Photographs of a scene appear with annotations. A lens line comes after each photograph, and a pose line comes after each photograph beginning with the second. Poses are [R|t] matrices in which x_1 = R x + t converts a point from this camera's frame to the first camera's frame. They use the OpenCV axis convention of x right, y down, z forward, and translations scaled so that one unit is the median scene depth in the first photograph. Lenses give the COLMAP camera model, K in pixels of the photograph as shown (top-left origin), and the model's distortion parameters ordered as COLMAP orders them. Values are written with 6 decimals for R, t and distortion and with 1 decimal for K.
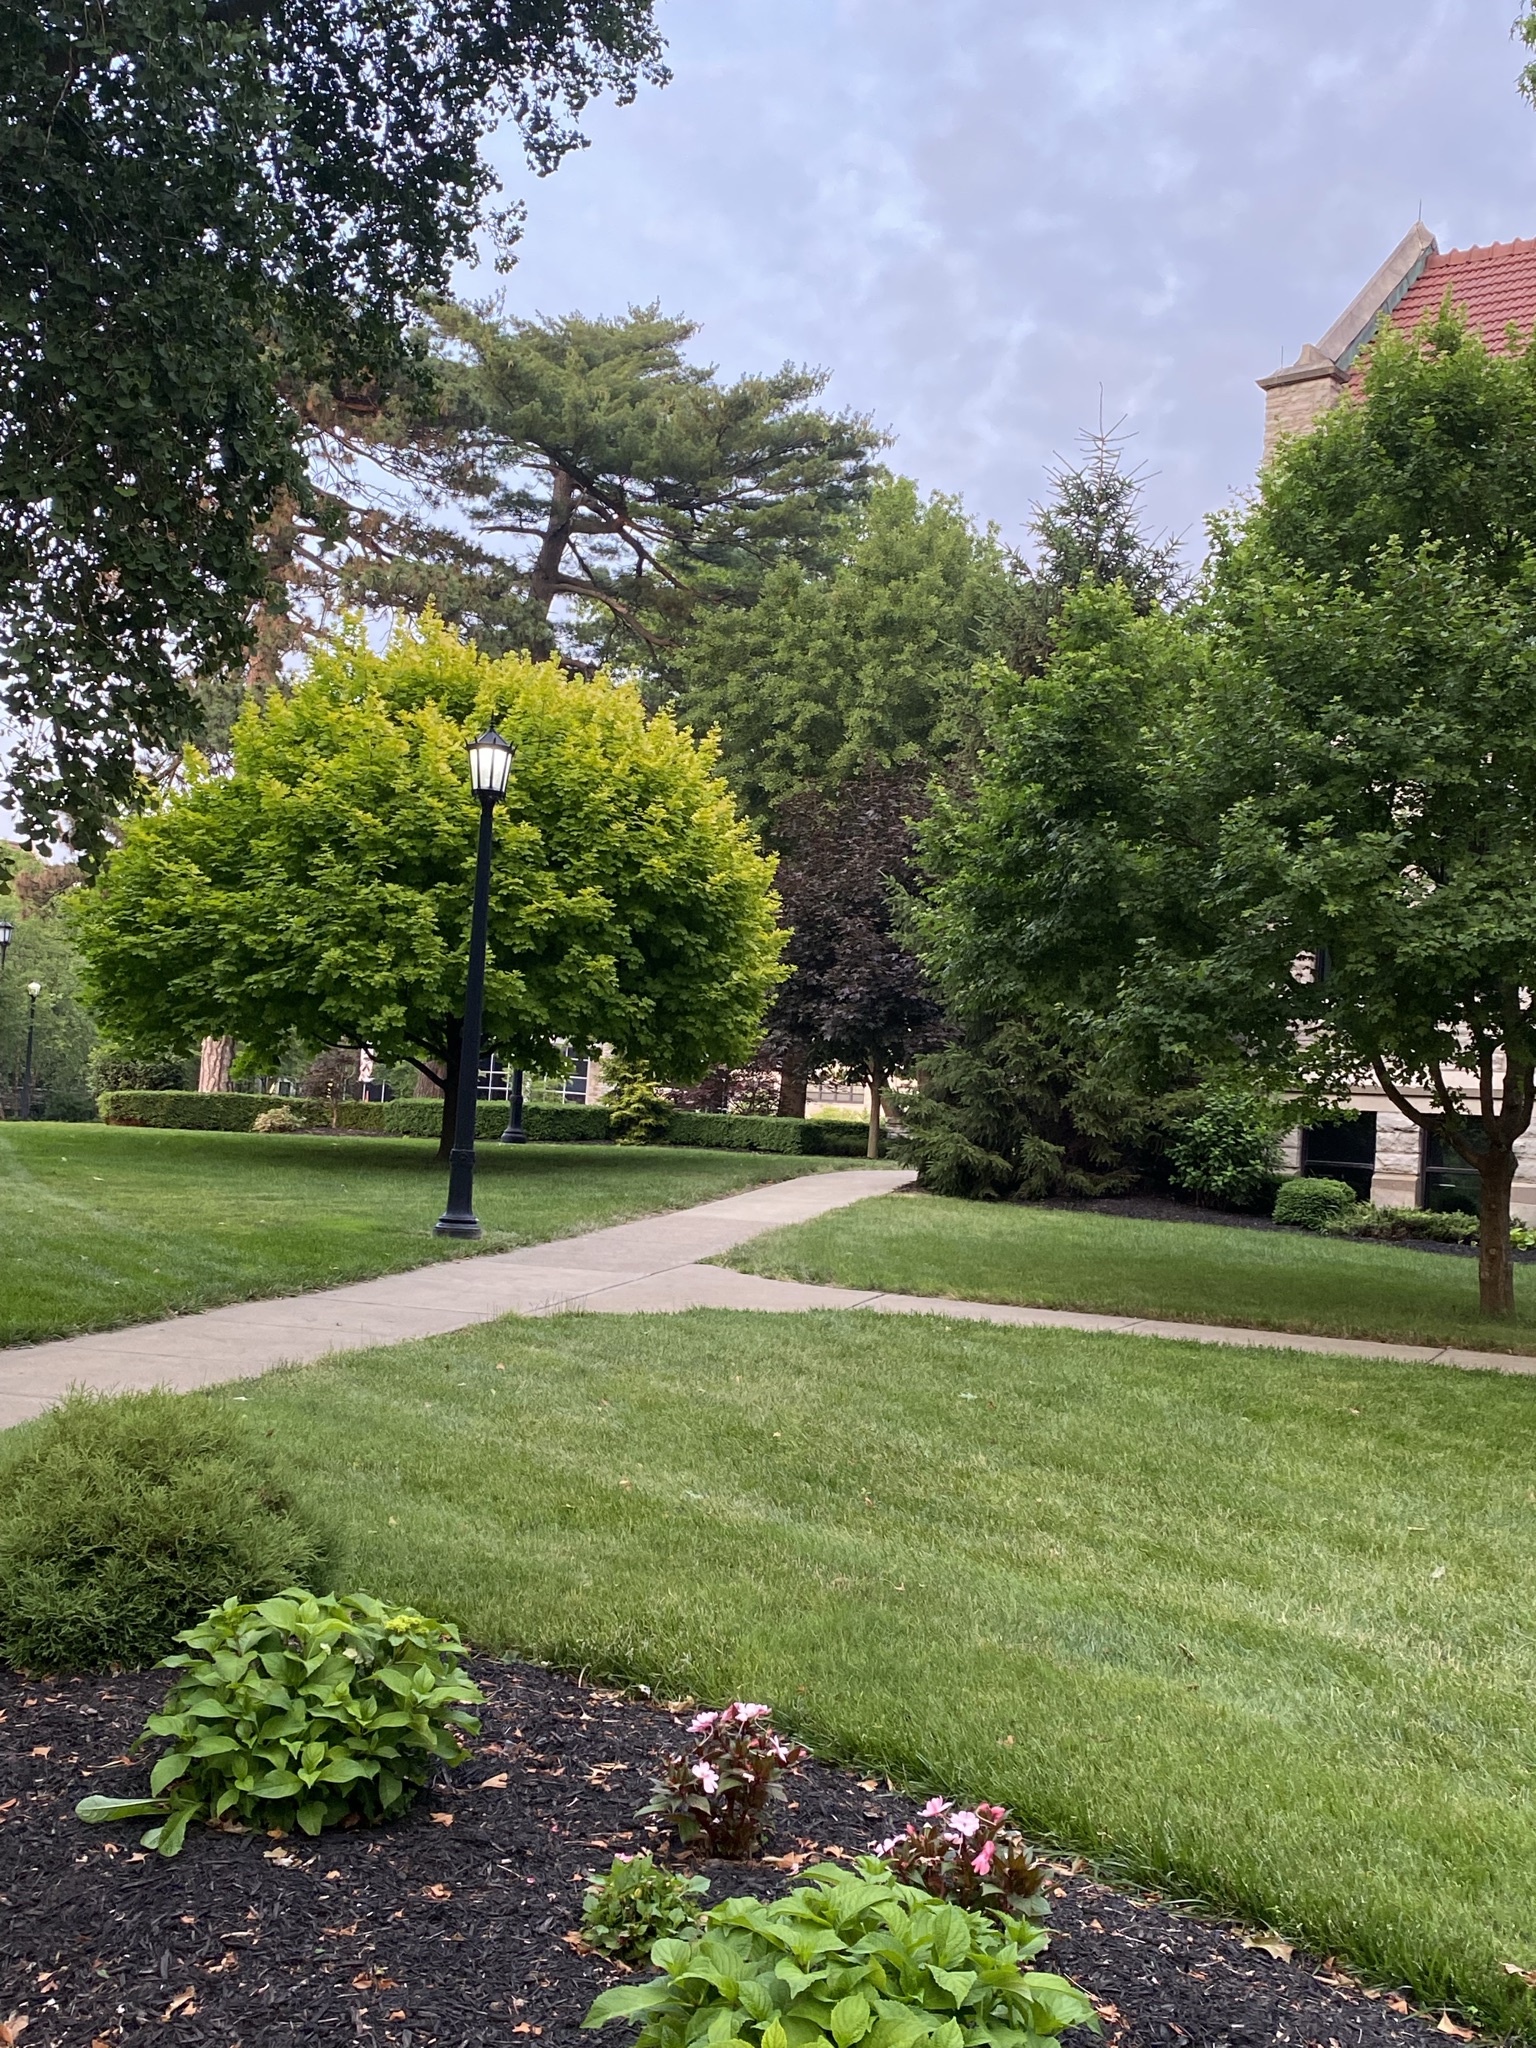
lens RADIAL K [[2175.8, 0, 833.3], [0, 2175.8, 1035.6], [0, 0, 1]] dist [0.124054, 0.000000]
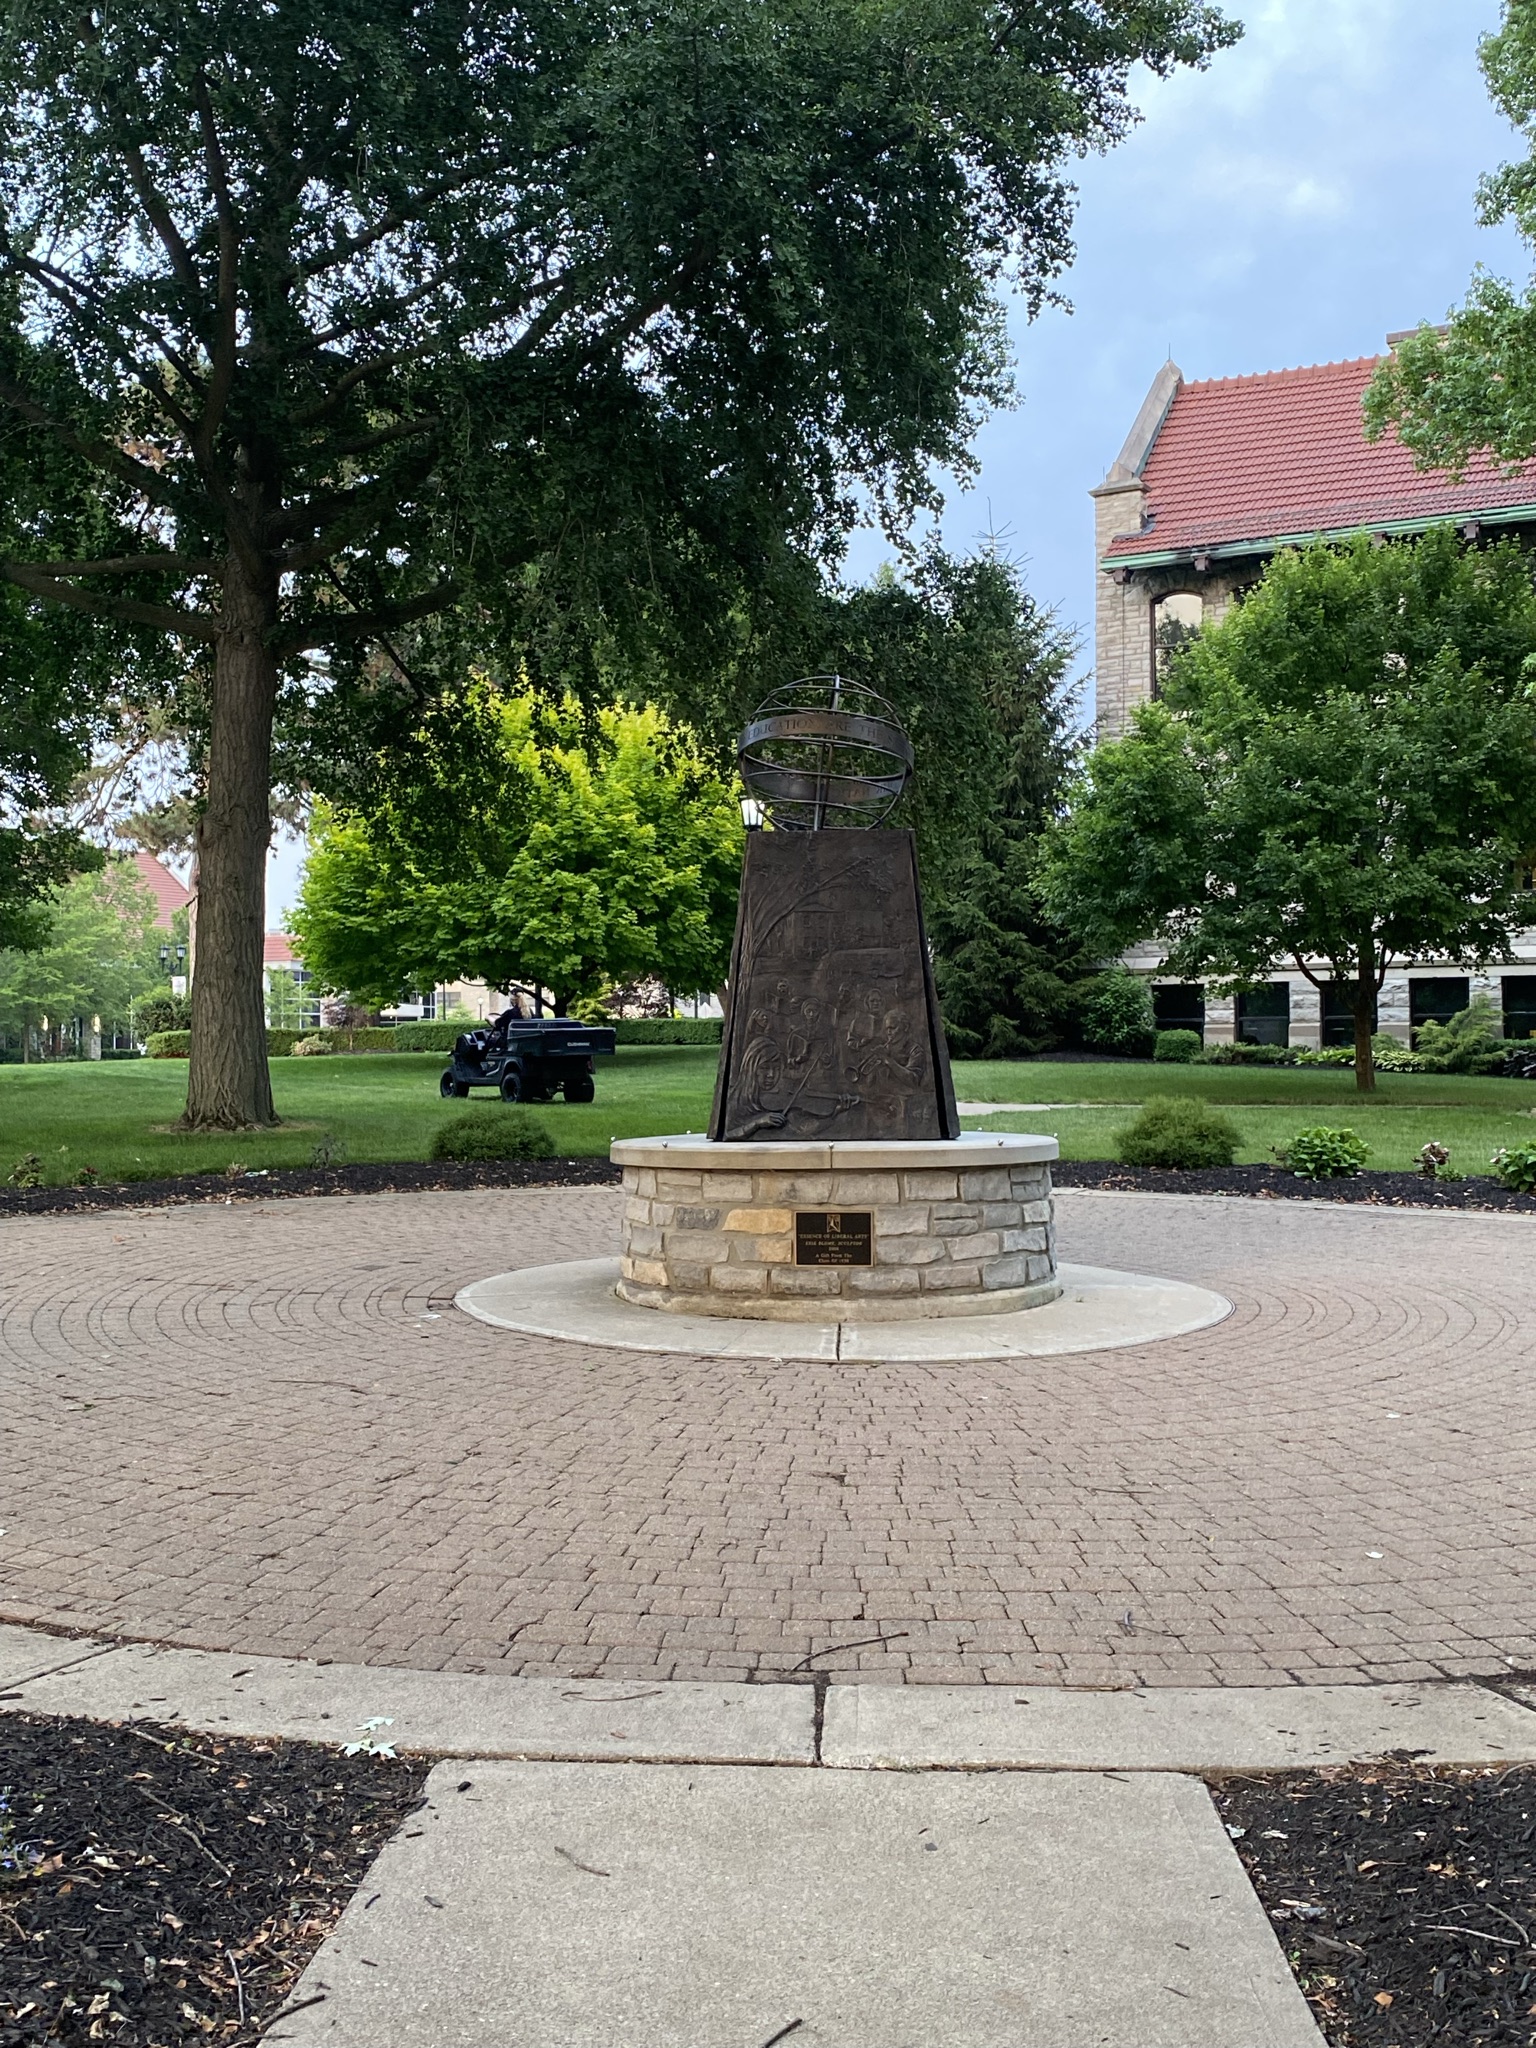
lens RADIAL K [[2175.8, 0, 779.5], [0, 2175.8, 1026.7], [0, 0, 1]] dist [0.124054, 0.000000]
pose [[0.982790, -0.068202, 0.171678, -0.316558], [0.060551, 0.996941, 0.049421, -0.029547], [-0.174523, -0.038176, 0.983913, -0.459152]]
